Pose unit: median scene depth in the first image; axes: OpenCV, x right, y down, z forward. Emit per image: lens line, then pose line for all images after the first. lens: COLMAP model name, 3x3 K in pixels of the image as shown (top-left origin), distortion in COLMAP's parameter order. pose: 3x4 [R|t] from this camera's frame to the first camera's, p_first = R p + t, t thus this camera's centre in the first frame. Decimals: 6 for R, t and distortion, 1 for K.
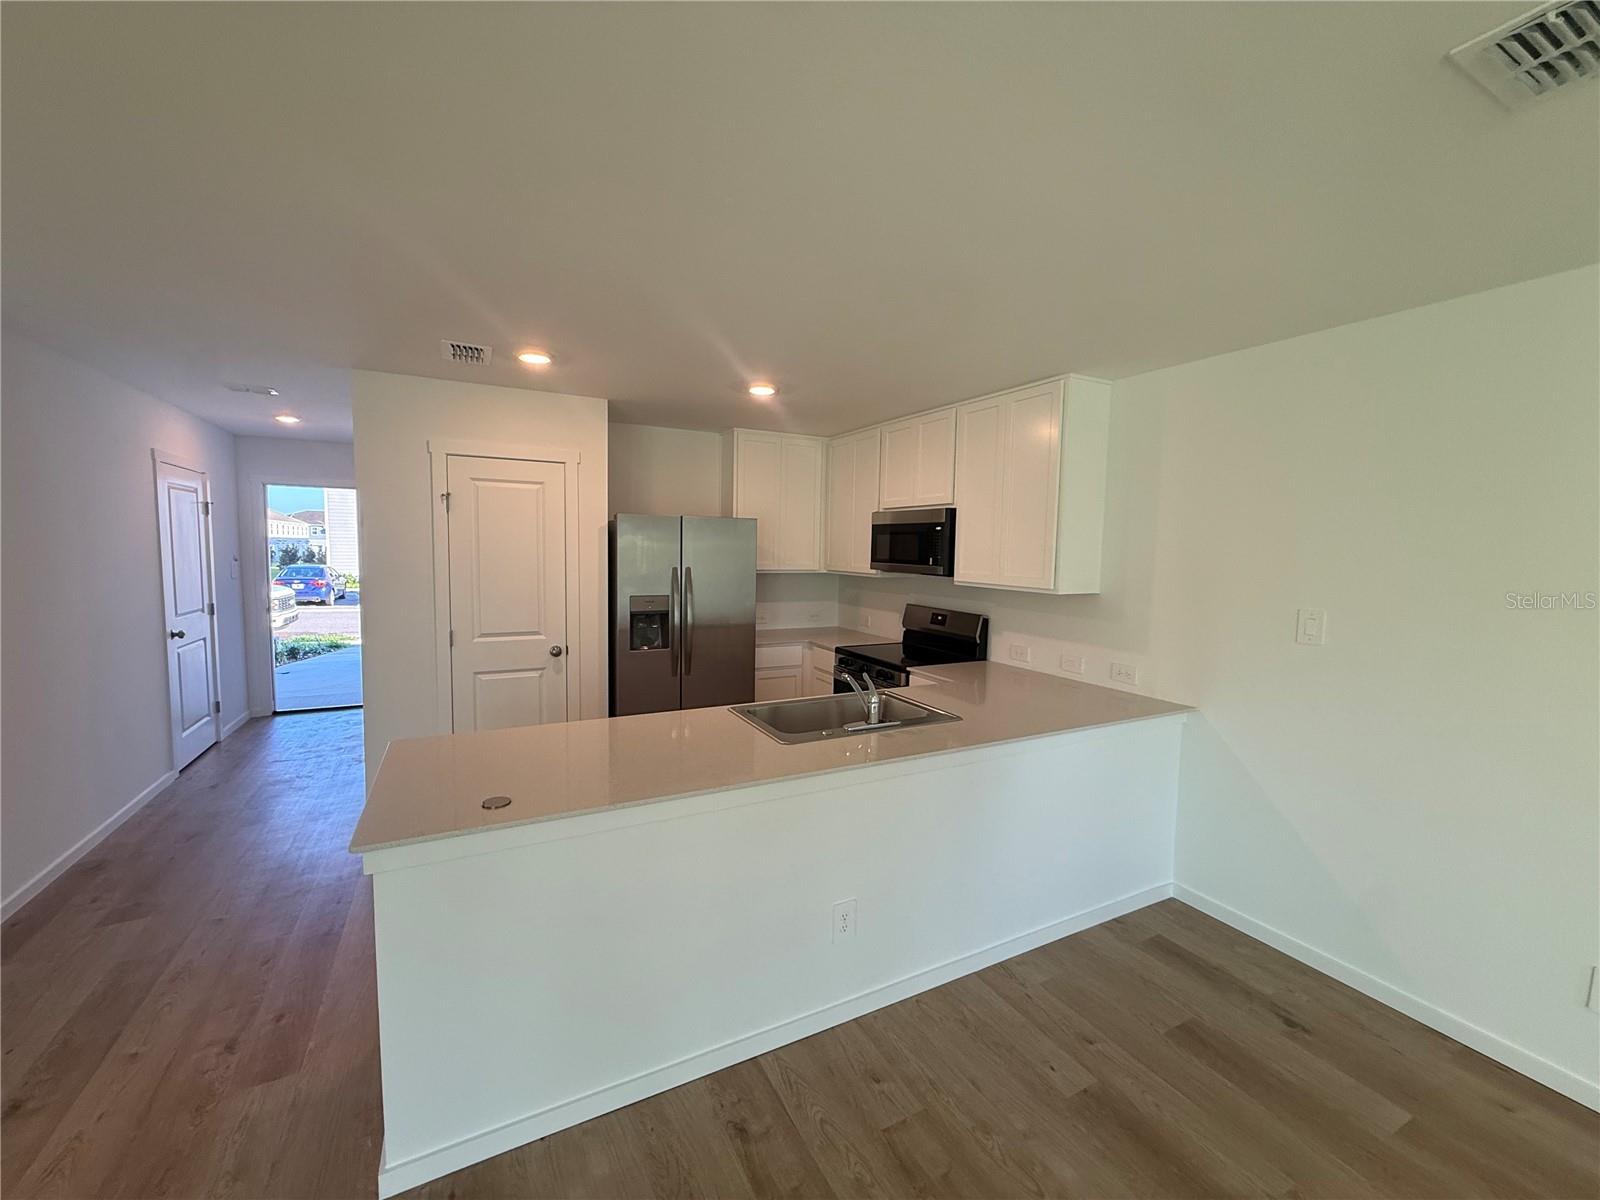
lens RADIAL K [[636.7, 0, 797.6], [0, 636.7, 598.4], [0, 0, 1]] dist [0.000659, -0.000119]
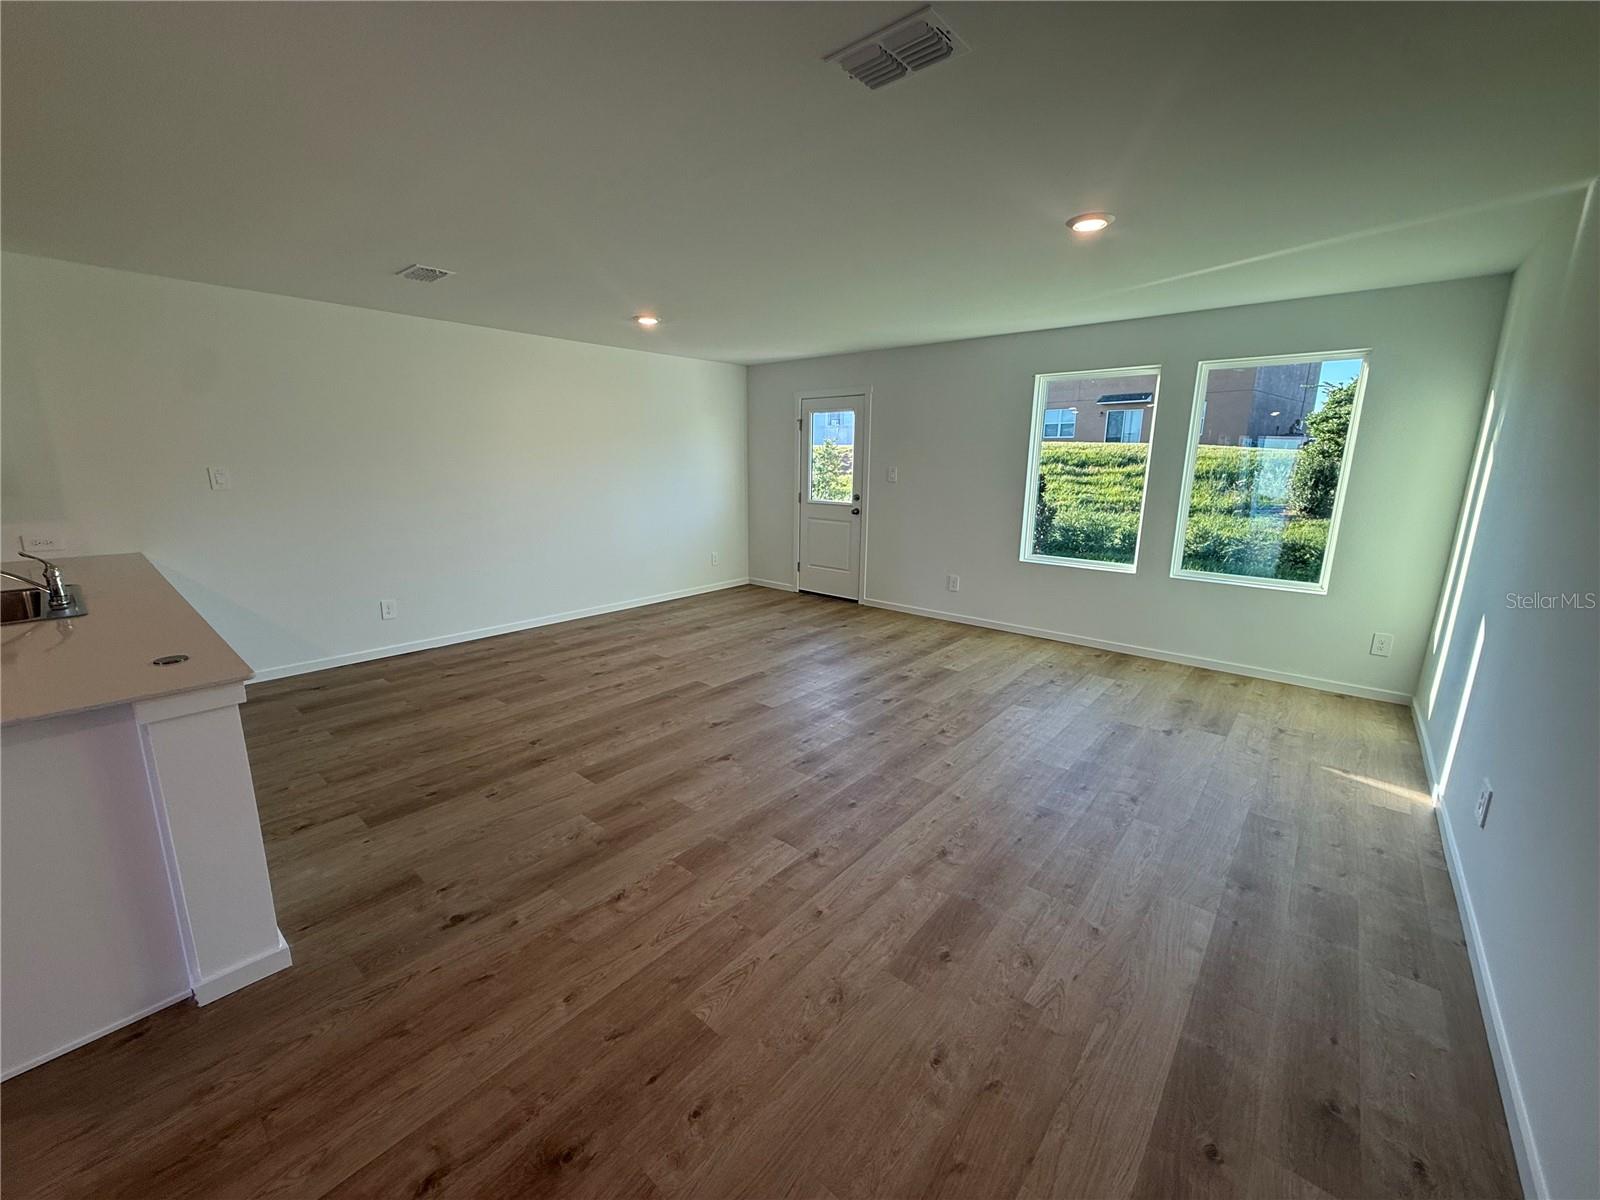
lens RADIAL K [[636.7, 0, 795.5], [0, 636.7, 597.9], [0, 0, 1]] dist [0.000659, -0.000119]
pose [[-0.370535, -0.220750, 0.902205, -0.750758], [0.060454, 0.963555, 0.260590, 0.003081], [-0.926849, 0.151099, -0.343686, 0.160237]]
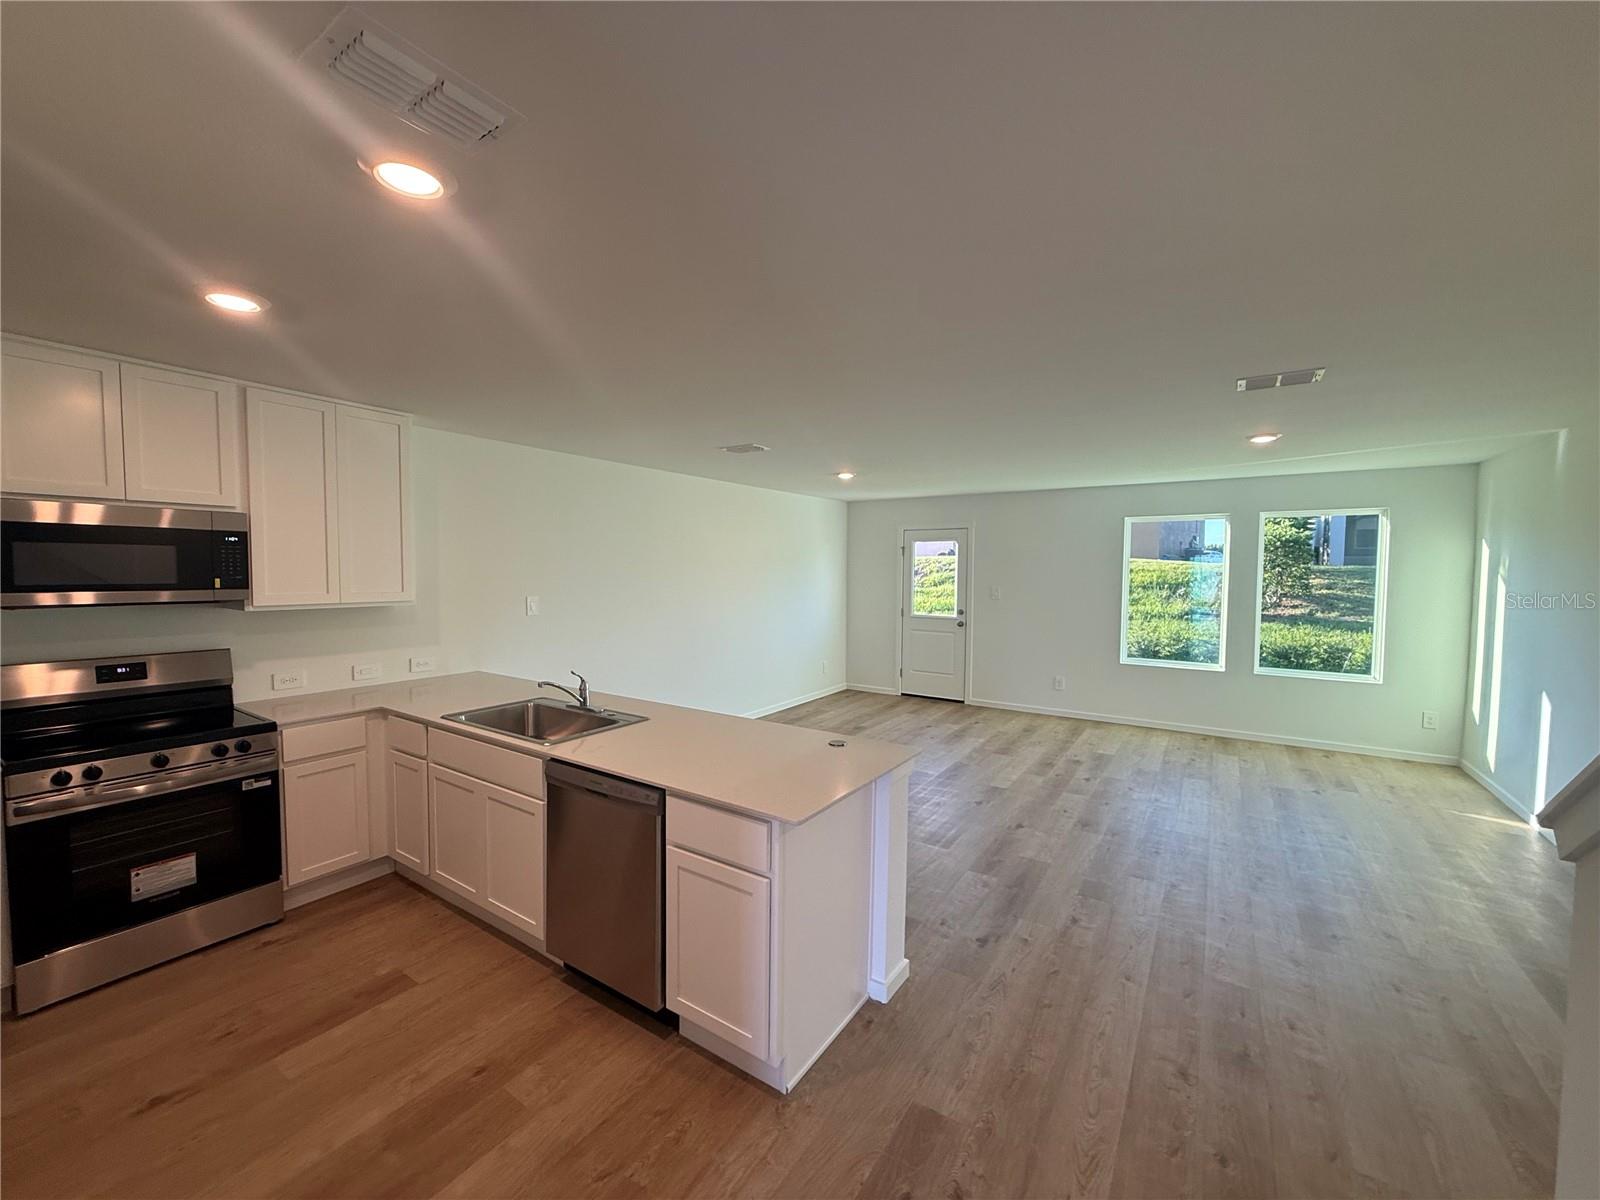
lens RADIAL K [[636.7, 0, 797.2], [0, 636.7, 597.2], [0, 0, 1]] dist [0.000659, -0.000119]
pose [[-0.479846, -0.062467, 0.875126, -0.722521], [0.056306, 0.993213, 0.101770, -0.076053], [-0.875544, 0.098108, -0.473073, 0.736580]]
